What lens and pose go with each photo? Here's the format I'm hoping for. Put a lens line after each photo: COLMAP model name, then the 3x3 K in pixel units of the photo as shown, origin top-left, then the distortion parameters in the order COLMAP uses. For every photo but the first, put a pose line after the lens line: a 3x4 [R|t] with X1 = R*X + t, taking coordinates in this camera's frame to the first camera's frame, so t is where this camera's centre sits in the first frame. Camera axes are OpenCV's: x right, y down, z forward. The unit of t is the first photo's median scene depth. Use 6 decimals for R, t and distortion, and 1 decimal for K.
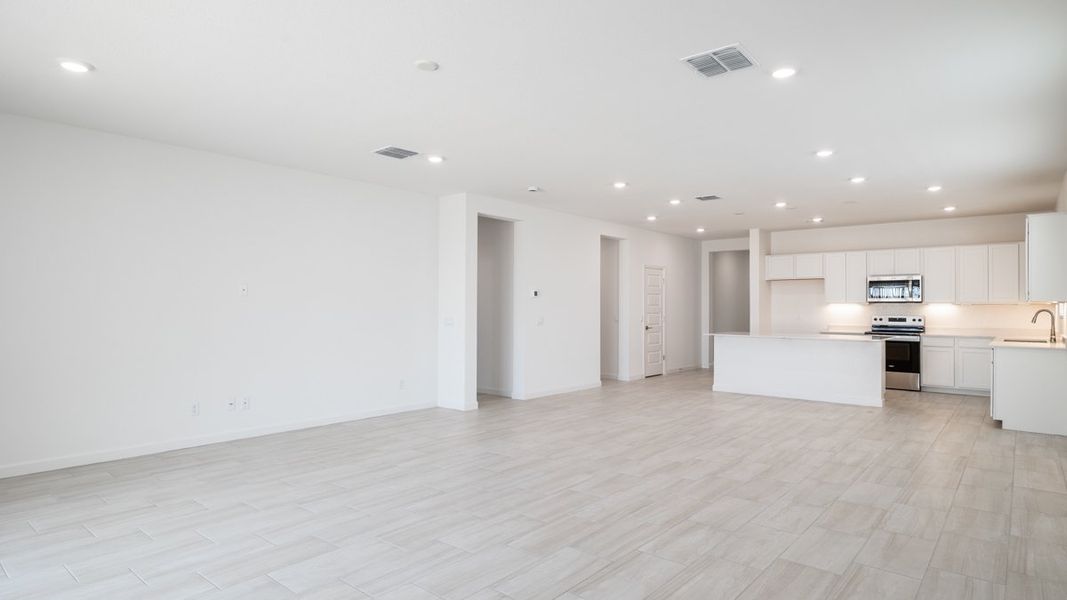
lens RADIAL K [[582.6, 0, 532.6], [0, 582.6, 304.1], [0, 0, 1]] dist [0.001571, -0.000469]
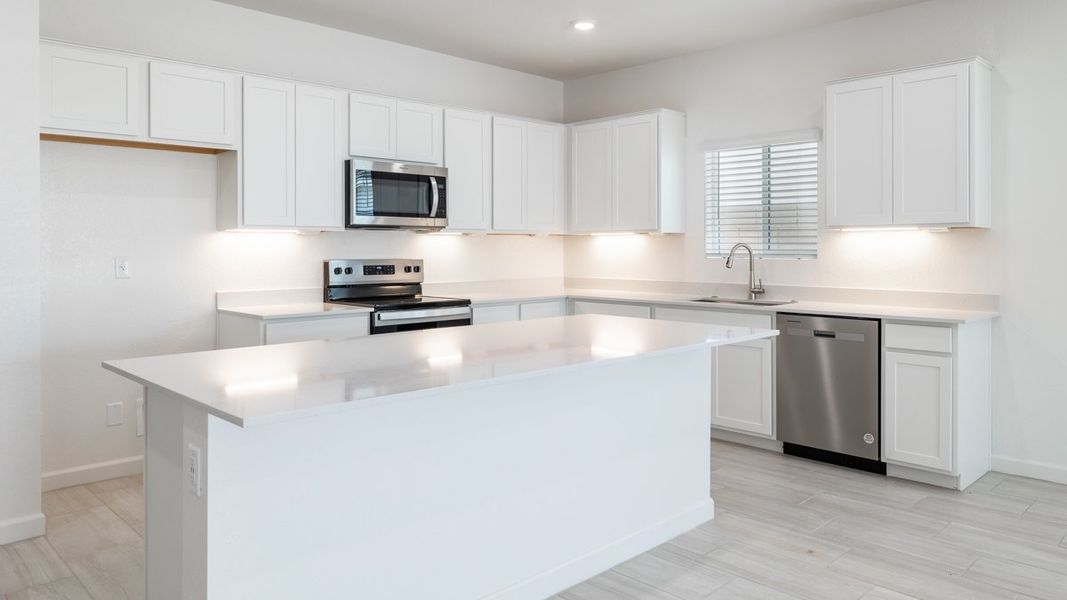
lens RADIAL K [[742.4, 0, 537.2], [0, 742.4, 264.1], [0, 0, 1]] dist [0.005718, 0.001586]
pose [[0.094237, -0.030925, 0.995069, 0.109911], [-0.007142, 0.999471, 0.031738, 0.005178], [-0.995524, -0.010098, 0.093967, 0.853662]]
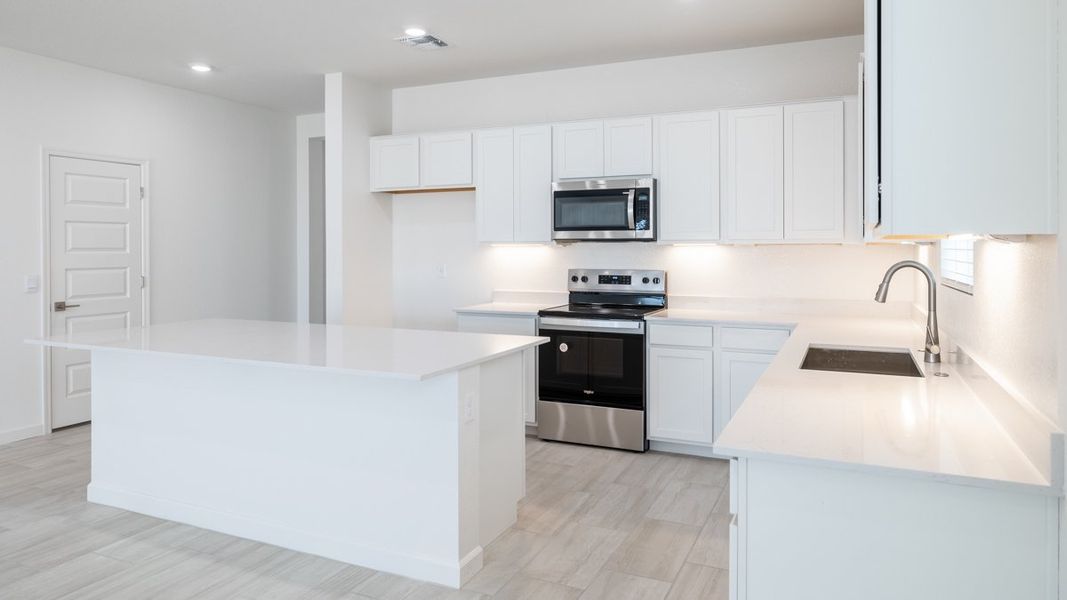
lens RADIAL K [[685.1, 0, 536.2], [0, 685.1, 259.2], [0, 0, 1]] dist [-0.015699, 0.000855]
pose [[0.962985, -0.011368, 0.269314, 0.434988], [0.005050, 0.999696, 0.024142, -0.001768], [-0.269506, -0.021889, 0.962750, 0.522178]]
